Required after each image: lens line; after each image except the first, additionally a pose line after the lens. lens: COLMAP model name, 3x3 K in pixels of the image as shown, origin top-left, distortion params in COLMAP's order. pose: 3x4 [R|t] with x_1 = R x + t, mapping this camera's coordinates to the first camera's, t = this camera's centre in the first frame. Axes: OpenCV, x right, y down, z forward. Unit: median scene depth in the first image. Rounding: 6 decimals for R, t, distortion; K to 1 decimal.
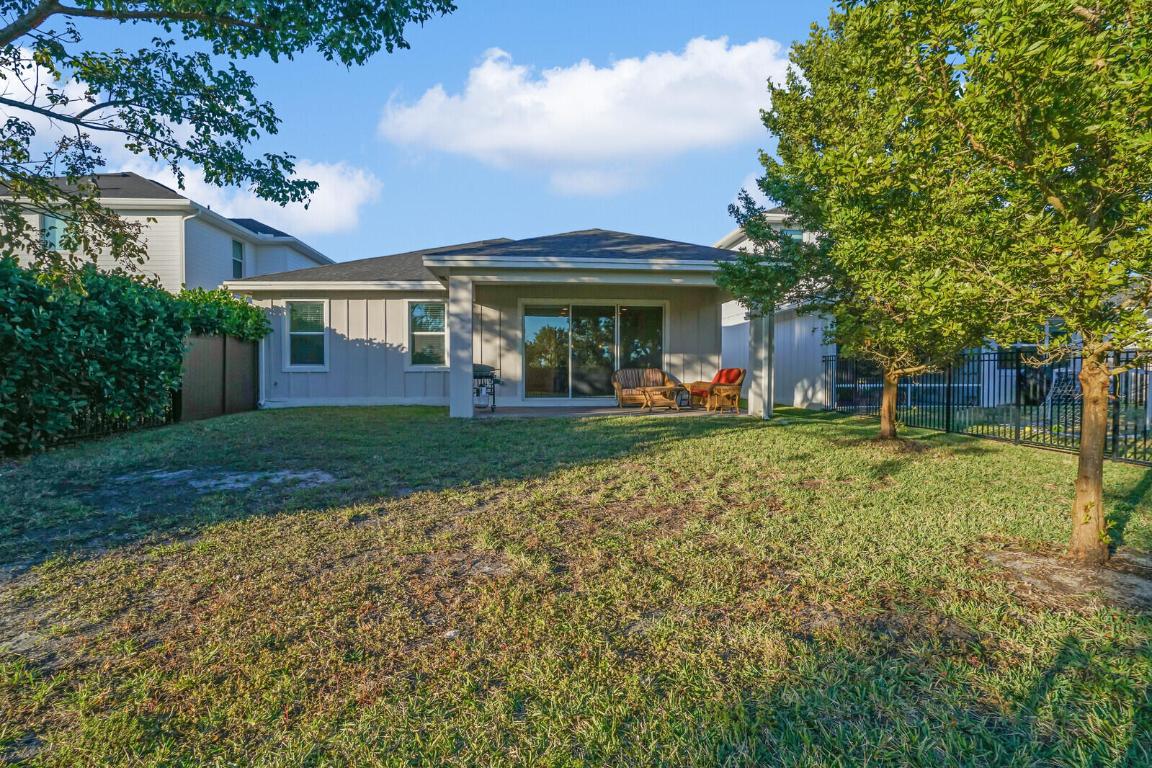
lens RADIAL K [[556.4, 0, 573.9], [0, 556.4, 388.4], [0, 0, 1]] dist [-0.036676, 0.000817]
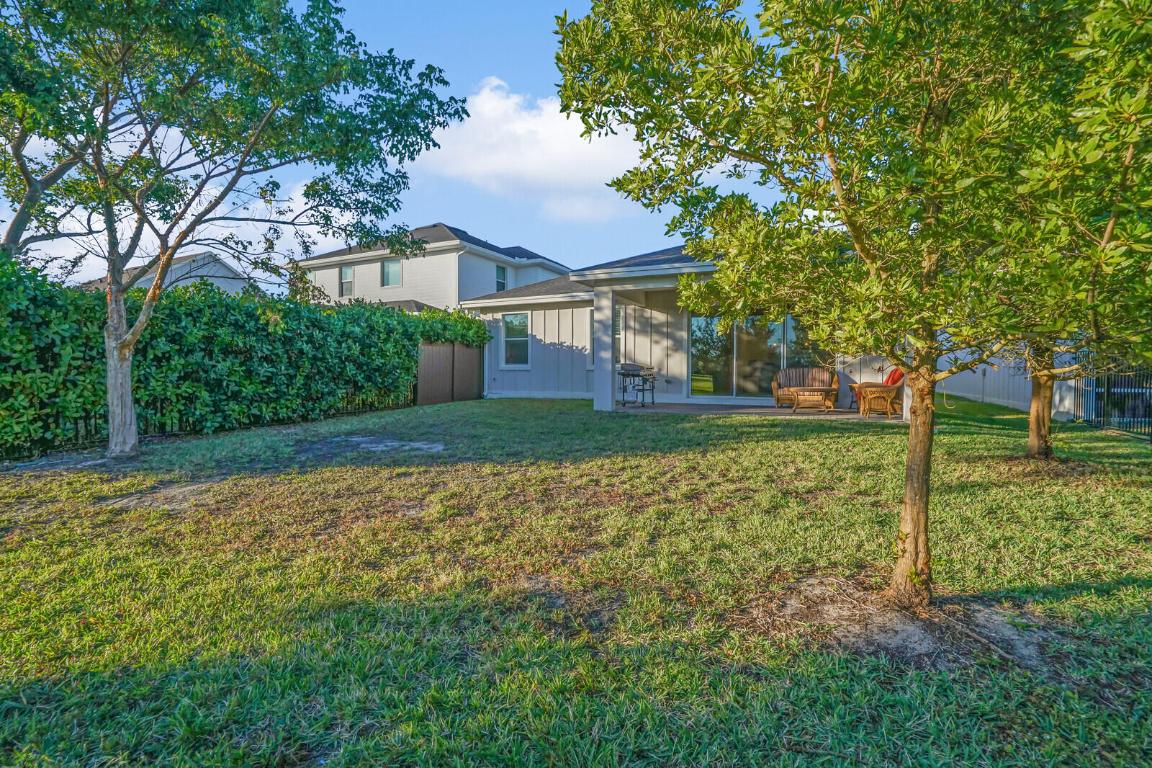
lens RADIAL K [[547.2, 0, 563.5], [0, 547.2, 375.1], [0, 0, 1]] dist [-0.065015, 0.024421]
pose [[0.854672, 0.007329, -0.519117, 0.256672], [-0.016497, 0.999779, -0.013046, -0.004213], [0.518907, 0.019714, 0.854604, 0.000044]]
